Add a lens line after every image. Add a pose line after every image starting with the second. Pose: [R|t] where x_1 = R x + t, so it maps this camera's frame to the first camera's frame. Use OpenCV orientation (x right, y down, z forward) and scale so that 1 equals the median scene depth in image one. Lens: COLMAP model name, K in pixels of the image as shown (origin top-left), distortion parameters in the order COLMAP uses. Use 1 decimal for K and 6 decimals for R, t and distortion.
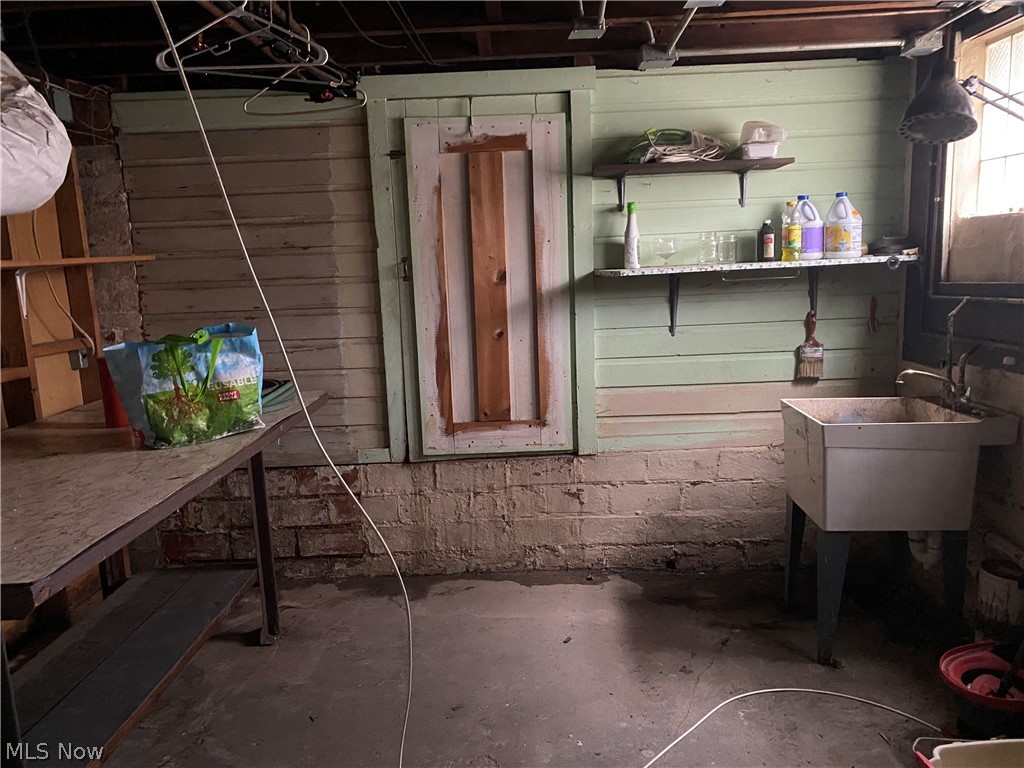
lens RADIAL K [[770.6, 0, 513.3], [0, 770.6, 385.3], [0, 0, 1]] dist [0.049528, -0.053963]
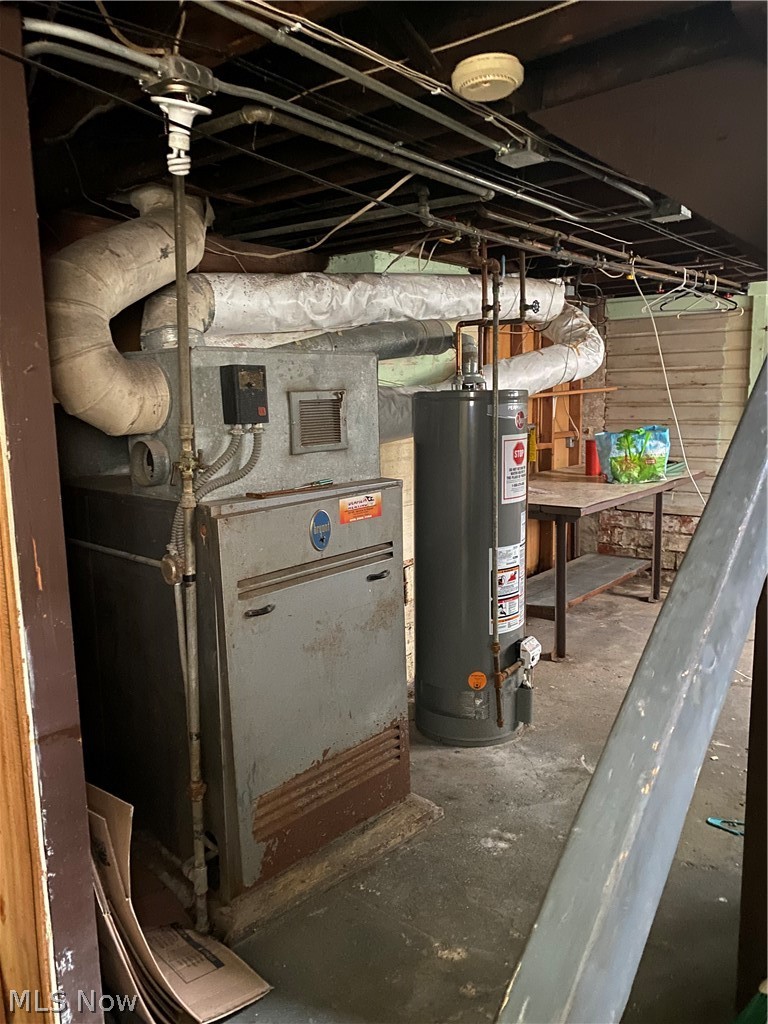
lens RADIAL K [[776.0, 0, 389.9], [0, 776.0, 507.8], [0, 0, 1]] dist [0.114174, -0.262552]
pose [[0.791430, 0.117998, -0.599762, 0.255293], [-0.111893, 0.992578, 0.047630, 0.086308], [0.600931, 0.029413, 0.798760, -0.791199]]
